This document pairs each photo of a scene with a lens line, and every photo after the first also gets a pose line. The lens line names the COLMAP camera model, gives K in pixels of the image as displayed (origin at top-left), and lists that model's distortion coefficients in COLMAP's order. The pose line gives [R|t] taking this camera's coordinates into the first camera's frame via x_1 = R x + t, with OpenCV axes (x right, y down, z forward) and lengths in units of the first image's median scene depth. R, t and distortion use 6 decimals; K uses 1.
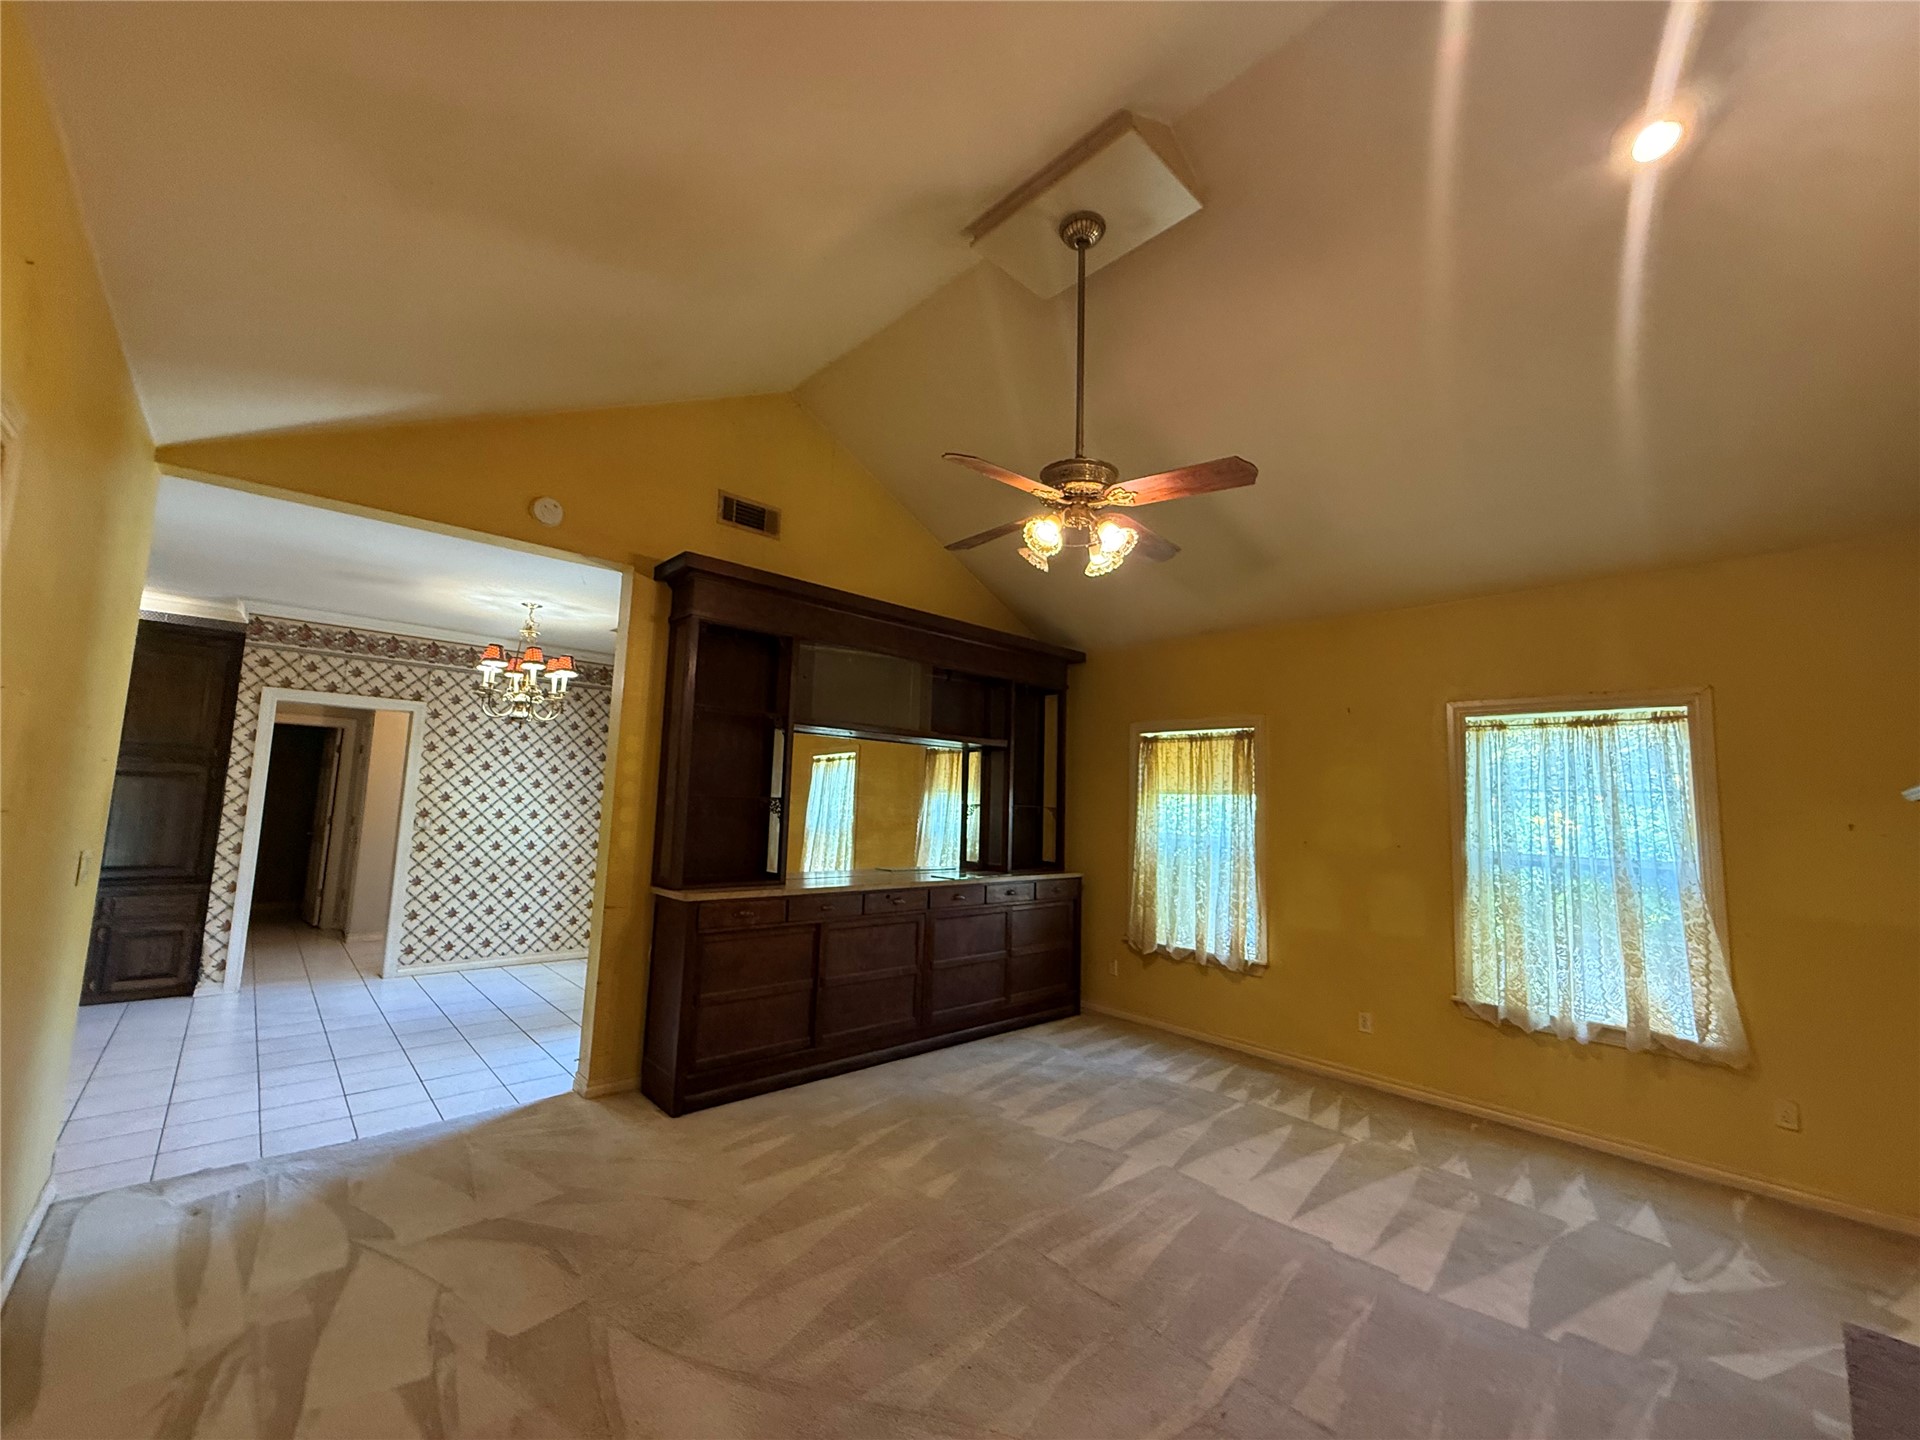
lens RADIAL K [[767.4, 0, 952.6], [0, 767.4, 721.3], [0, 0, 1]] dist [-0.000643, 0.000406]
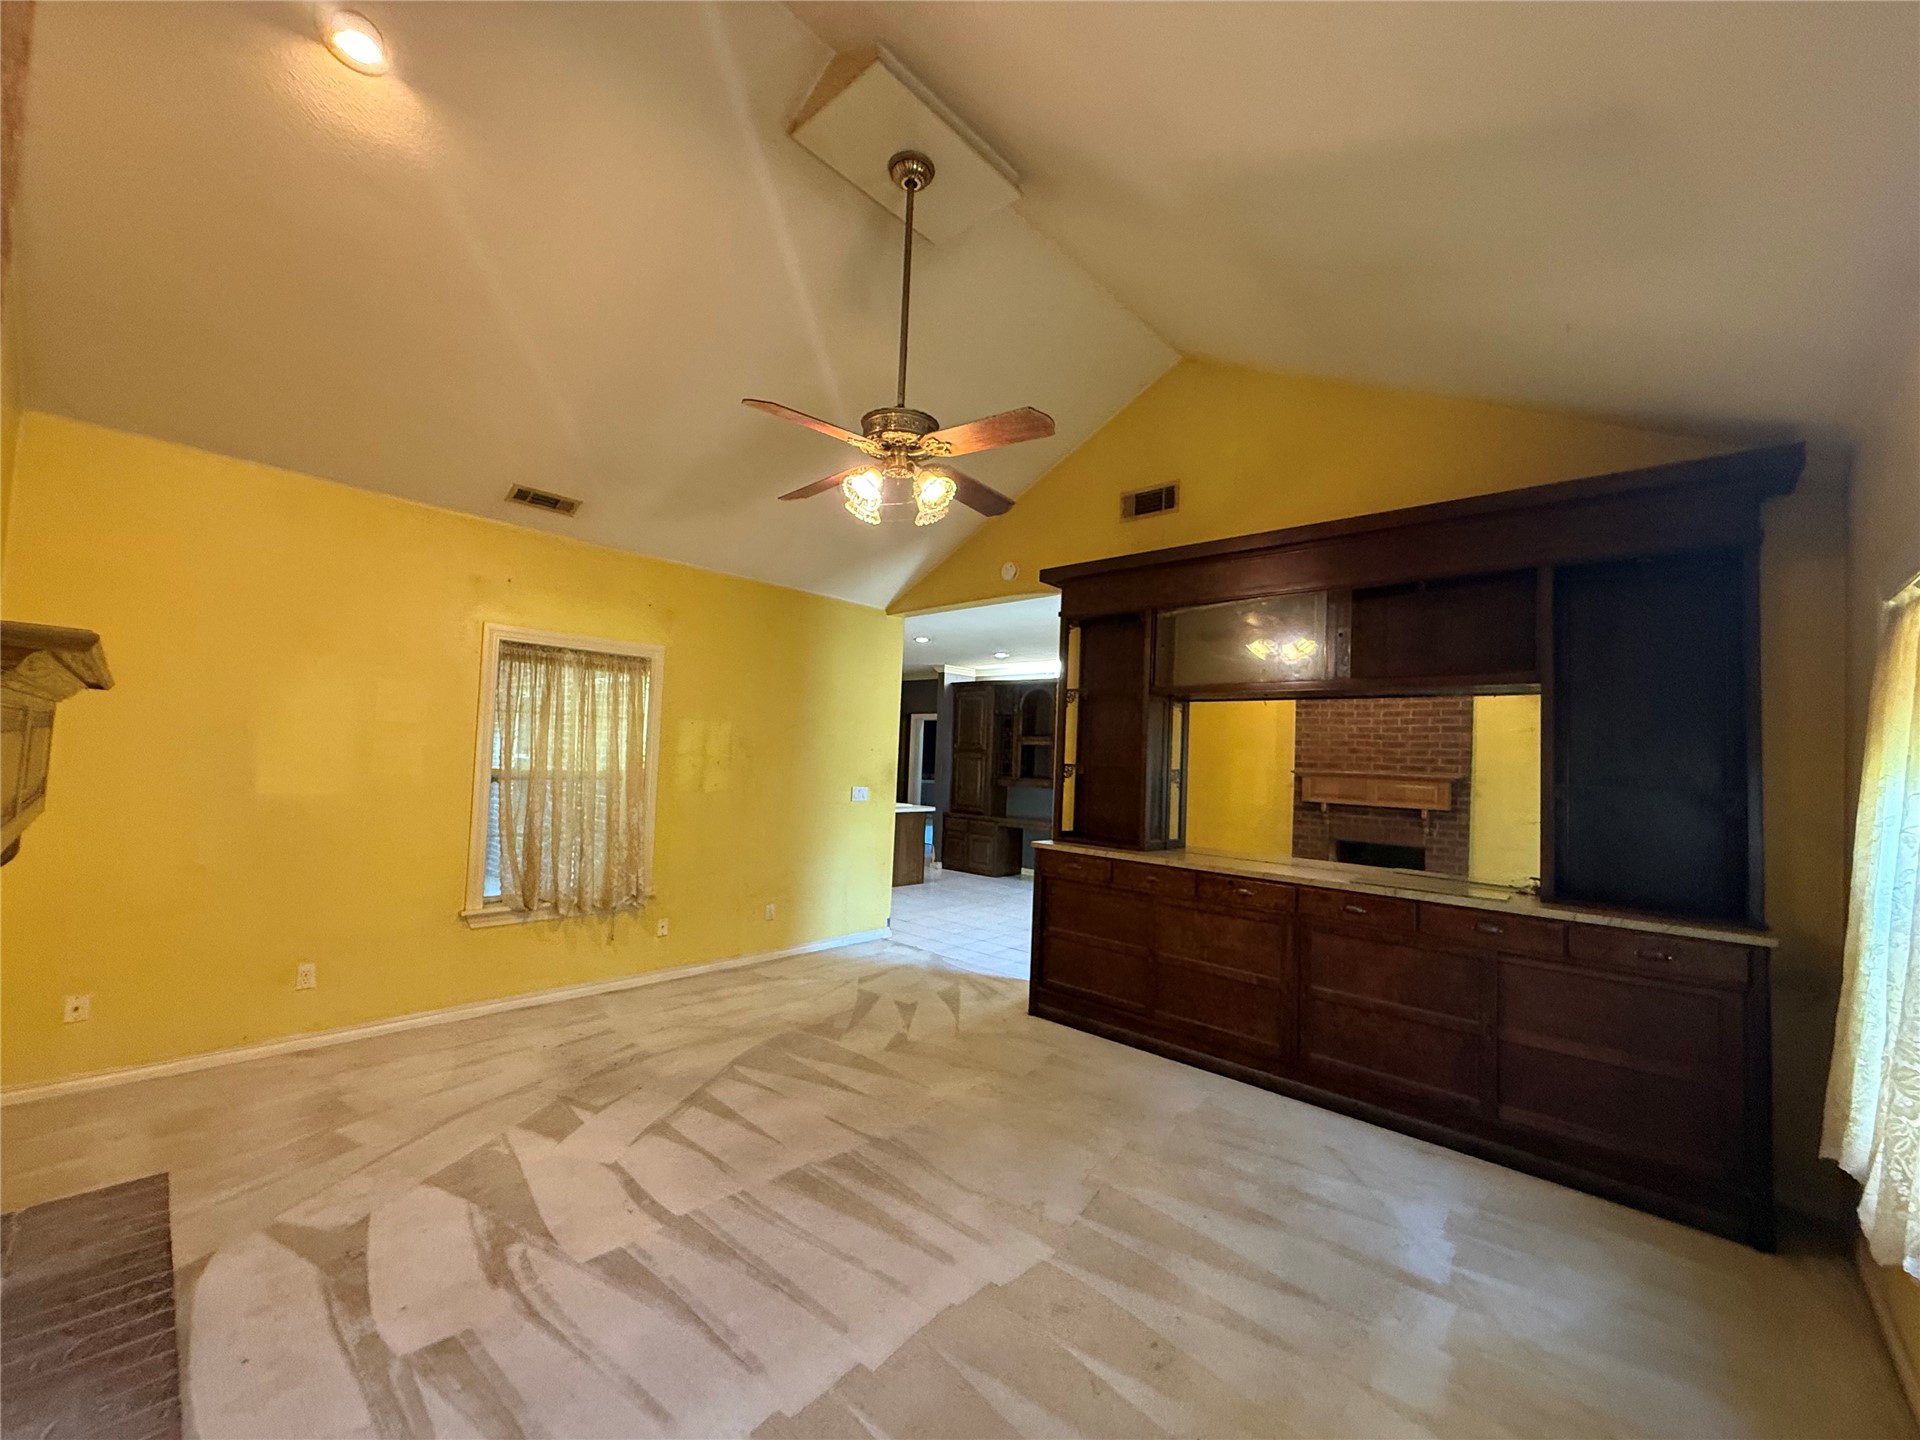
lens RADIAL K [[767.4, 0, 952.6], [0, 767.4, 721.3], [0, 0, 1]] dist [-0.000643, 0.000406]
pose [[0.082355, -0.077121, -0.993615, 0.766035], [0.067768, 0.995127, -0.071622, 0.092480], [0.994296, -0.061437, 0.087180, 0.646963]]
